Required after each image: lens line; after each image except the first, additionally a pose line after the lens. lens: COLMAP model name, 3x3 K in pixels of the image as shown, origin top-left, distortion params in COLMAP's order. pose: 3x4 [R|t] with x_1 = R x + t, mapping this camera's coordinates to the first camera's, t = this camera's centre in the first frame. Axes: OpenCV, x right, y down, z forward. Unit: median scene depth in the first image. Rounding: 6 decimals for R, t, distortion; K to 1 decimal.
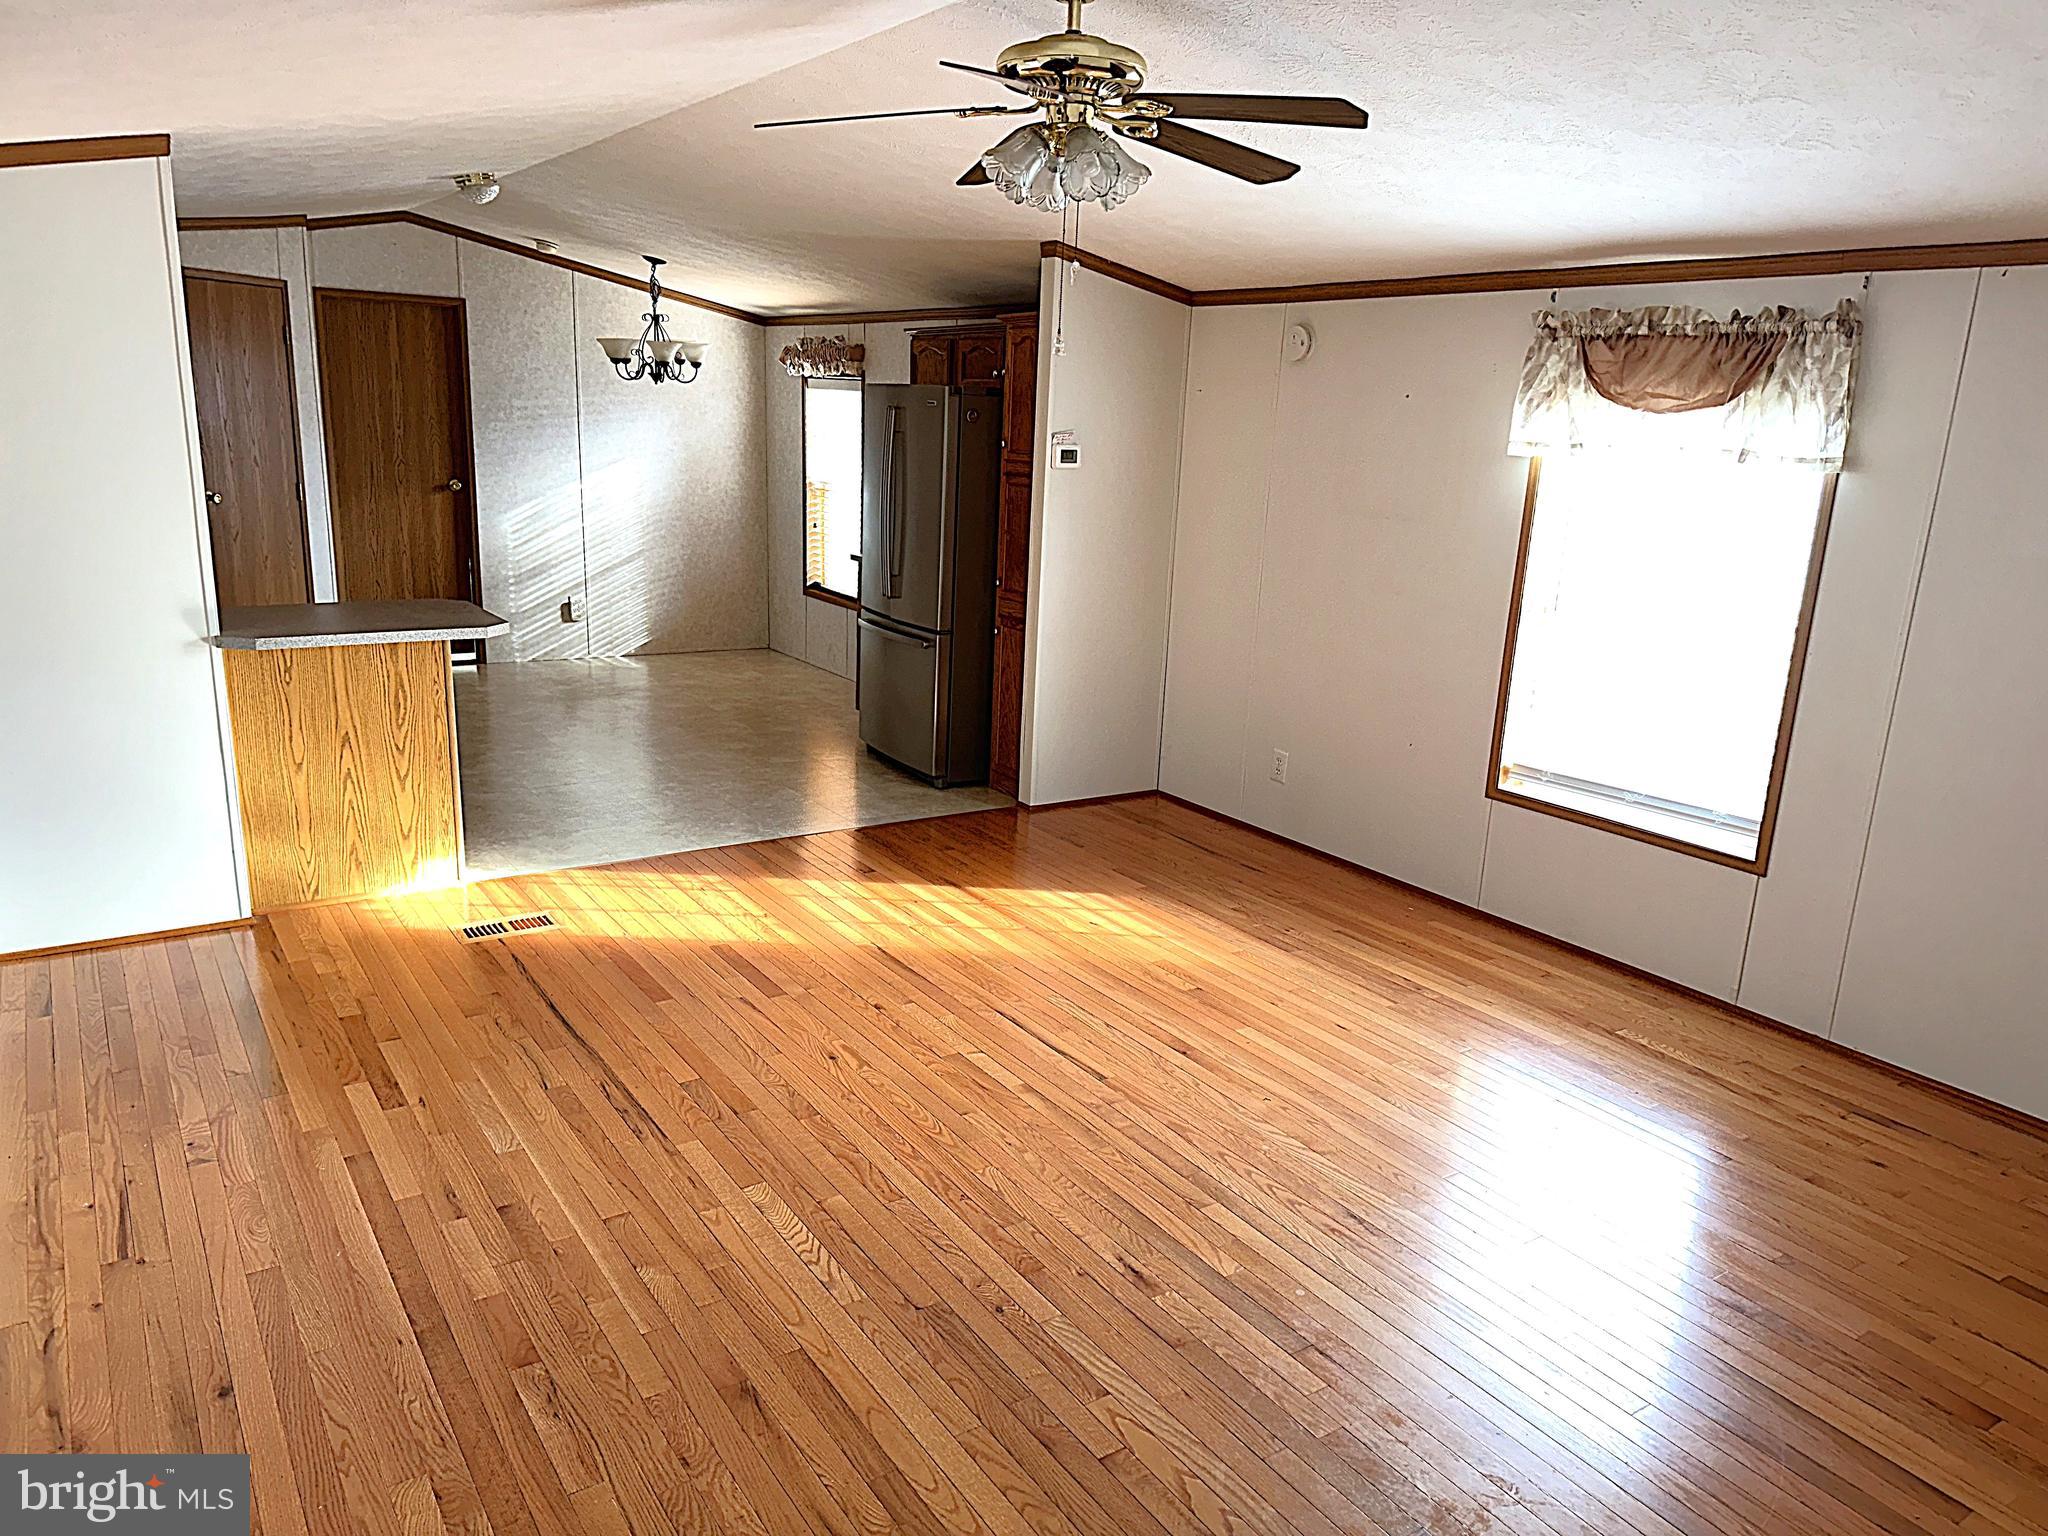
lens RADIAL K [[1452.0, 0, 1031.5], [0, 1452.0, 816.5], [0, 0, 1]] dist [0.068290, -0.122361]
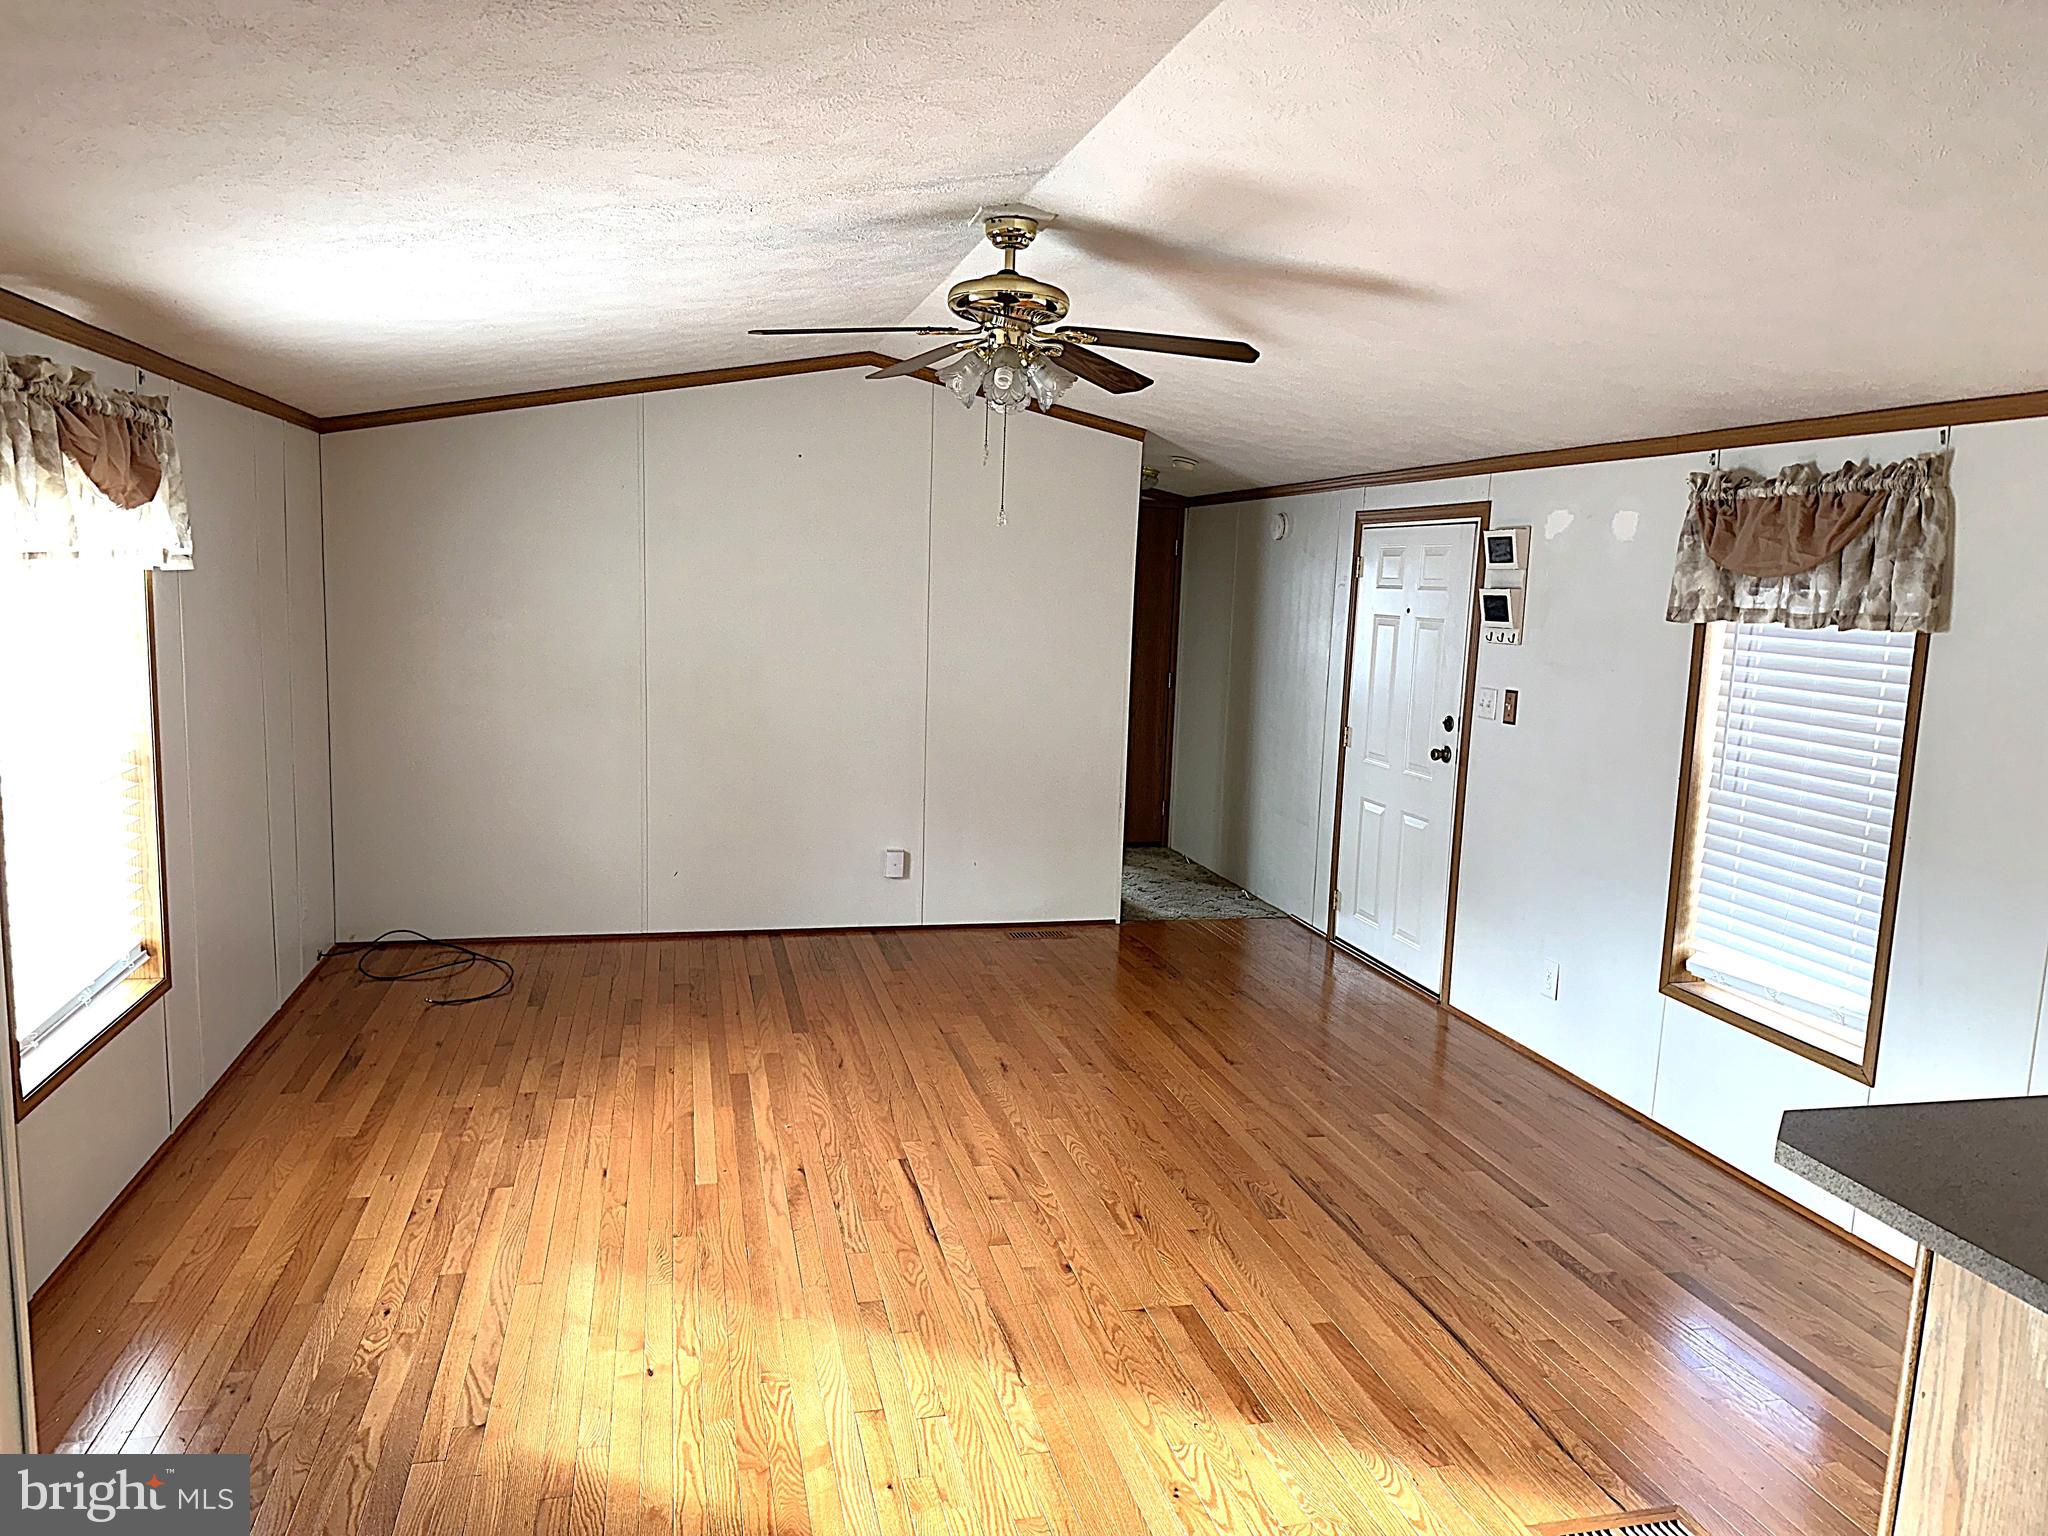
lens RADIAL K [[1422.3, 0, 1016.0], [0, 1422.3, 776.5], [0, 0, 1]] dist [0.065685, -0.090674]
pose [[-0.937225, -0.121752, 0.326781, -0.343743], [0.017018, 0.919988, 0.391578, -0.500607], [-0.348310, 0.372558, -0.860163, 1.771693]]
